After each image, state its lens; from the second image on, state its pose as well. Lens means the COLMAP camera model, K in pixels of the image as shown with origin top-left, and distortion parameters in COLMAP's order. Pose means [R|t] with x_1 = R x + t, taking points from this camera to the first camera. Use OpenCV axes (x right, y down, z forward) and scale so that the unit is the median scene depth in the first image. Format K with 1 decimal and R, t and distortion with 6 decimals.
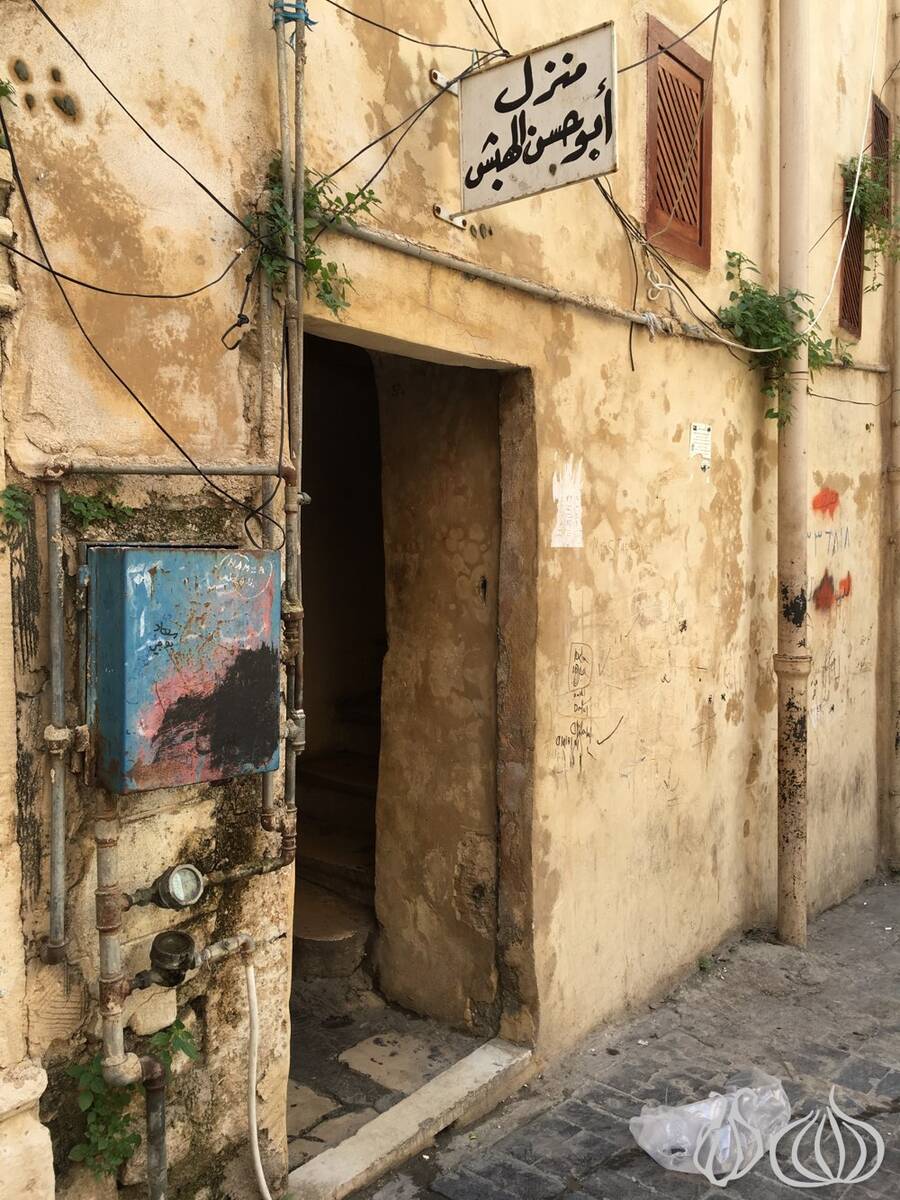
lens RADIAL K [[1017.8, 0, 444.5], [0, 1017.8, 601.1], [0, 0, 1]] dist [0.076679, -0.110838]
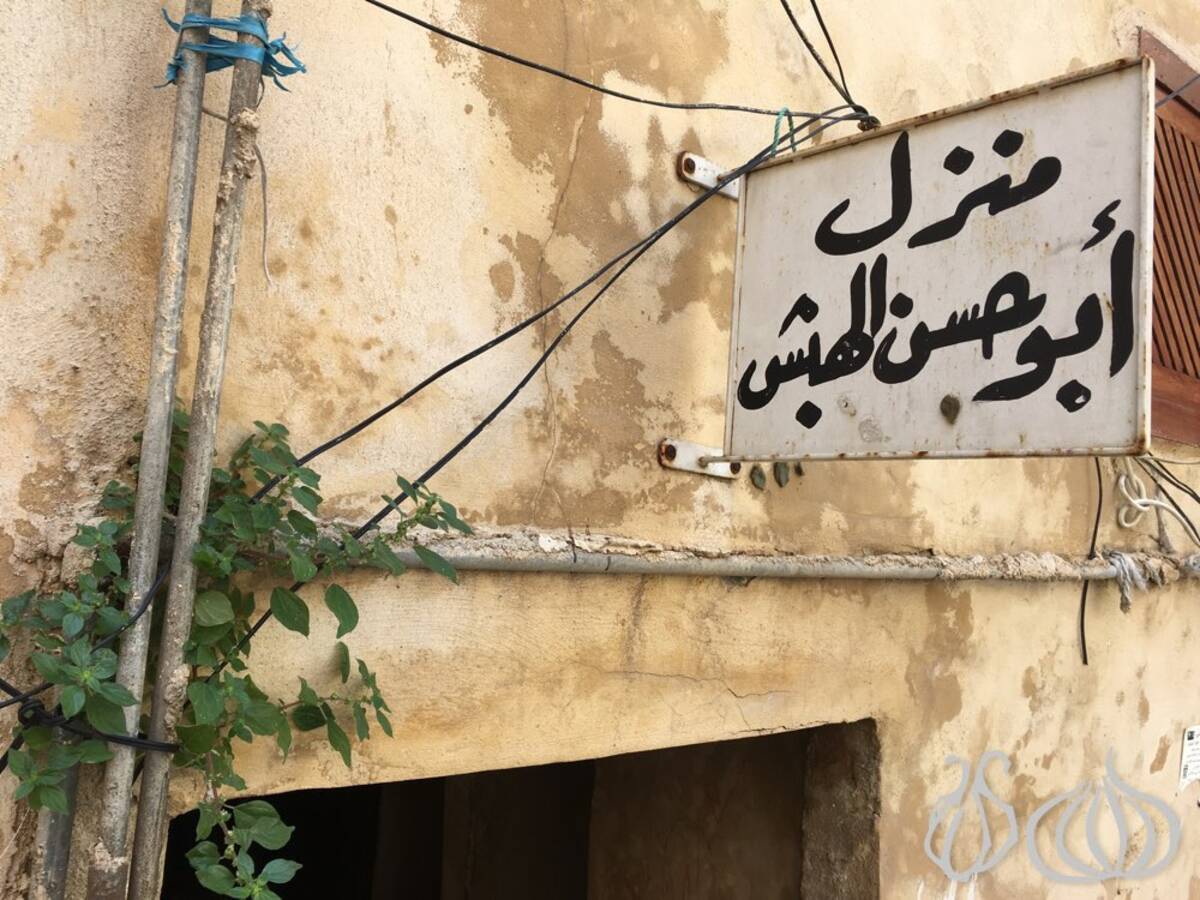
lens RADIAL K [[1017.8, 0, 596.7], [0, 1017.8, 443.8], [0, 0, 1]] dist [0.076679, -0.110838]
pose [[0.977114, 0.074297, -0.199317, 0.050620], [-0.099424, 0.987884, -0.119164, -0.332977], [0.188048, 0.136253, 0.972663, 0.573697]]
